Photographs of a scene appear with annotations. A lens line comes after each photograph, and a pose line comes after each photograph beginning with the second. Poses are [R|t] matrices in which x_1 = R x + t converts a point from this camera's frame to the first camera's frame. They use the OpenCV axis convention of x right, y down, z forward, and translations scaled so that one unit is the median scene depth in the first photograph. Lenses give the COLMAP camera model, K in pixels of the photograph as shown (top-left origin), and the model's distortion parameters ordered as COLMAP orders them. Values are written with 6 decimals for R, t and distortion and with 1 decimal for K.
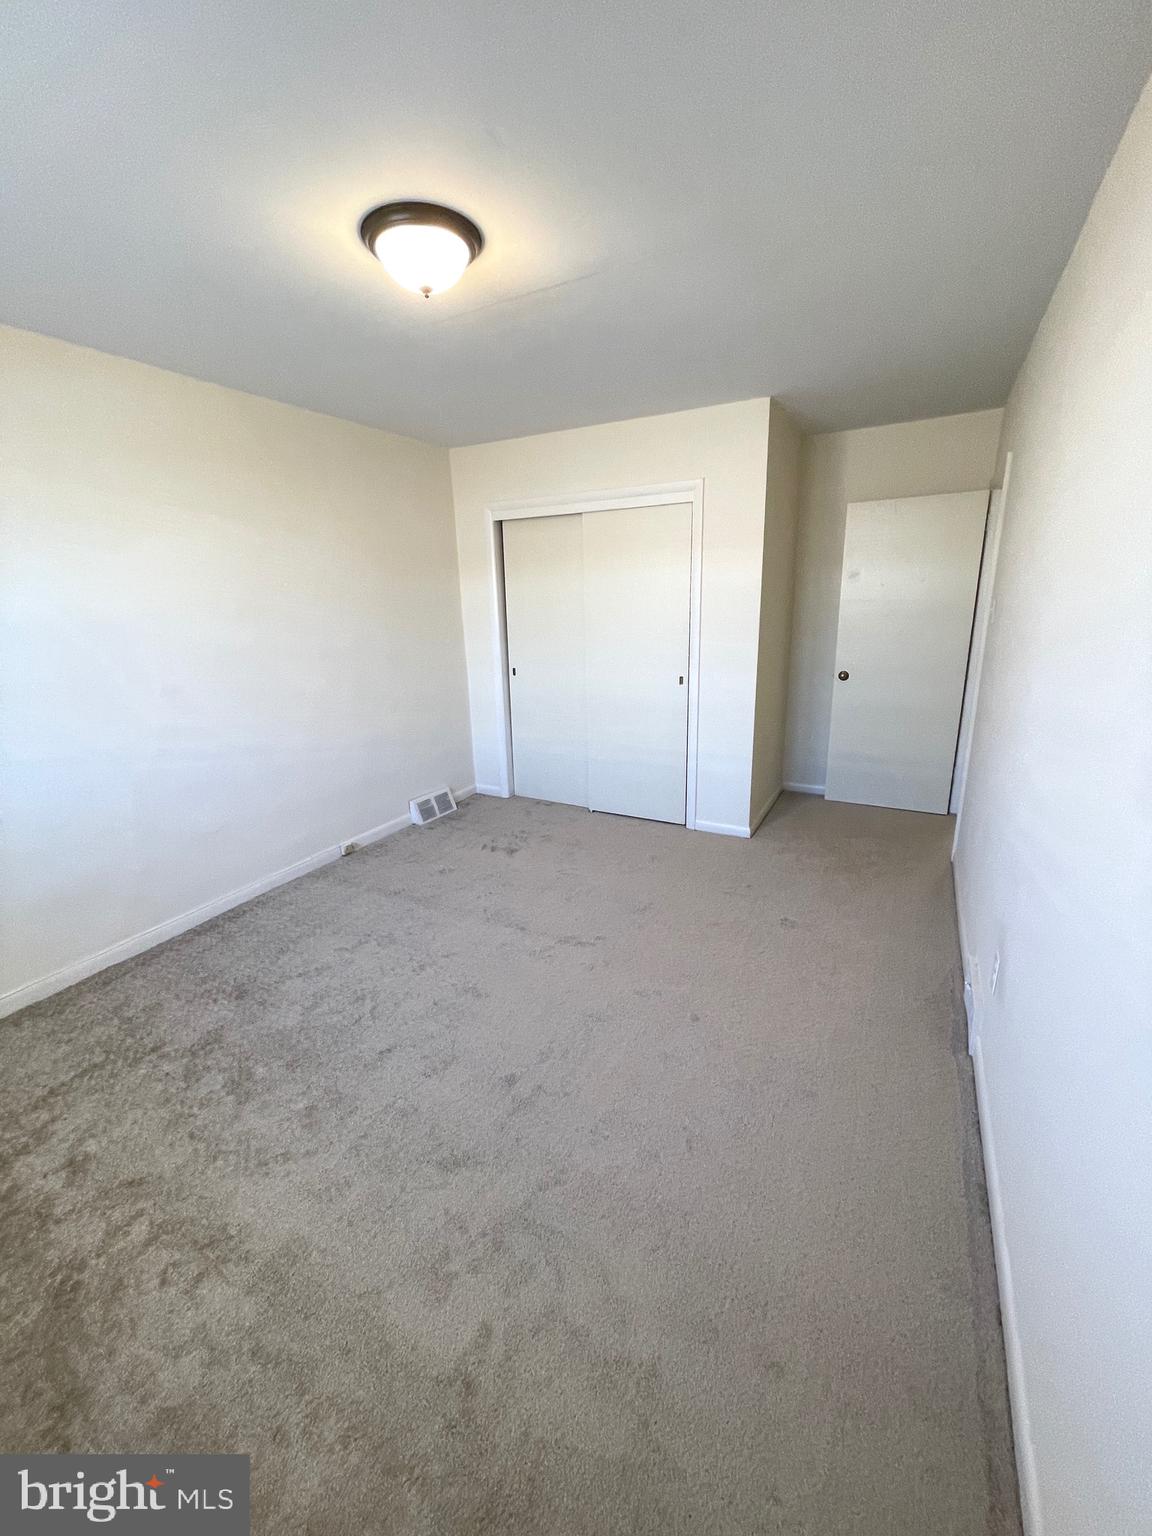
lens RADIAL K [[622.6, 0, 570.1], [0, 622.6, 761.8], [0, 0, 1]] dist [-0.001764, -0.000278]
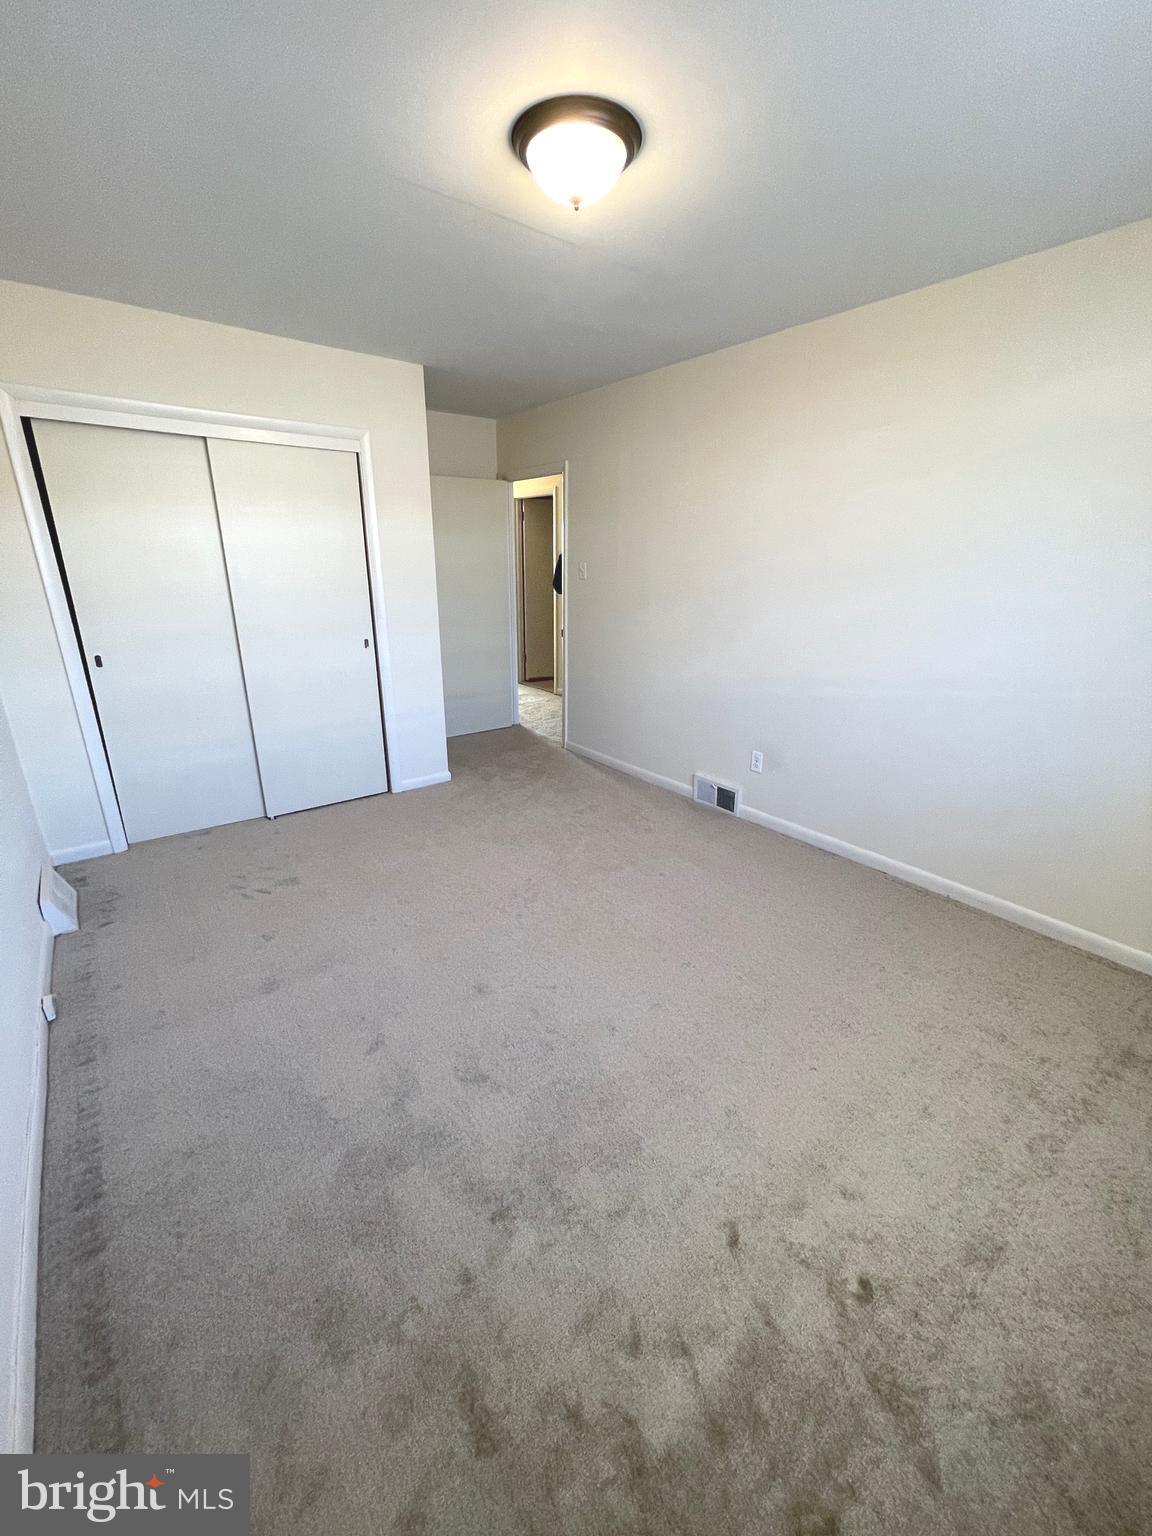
lens RADIAL K [[622.6, 0, 570.1], [0, 622.6, 761.8], [0, 0, 1]] dist [-0.001764, -0.000278]
pose [[0.402291, -0.261572, 0.877349, -0.544525], [0.215622, 0.958428, 0.186876, -0.064674], [-0.889758, 0.113997, 0.441968, 0.304634]]
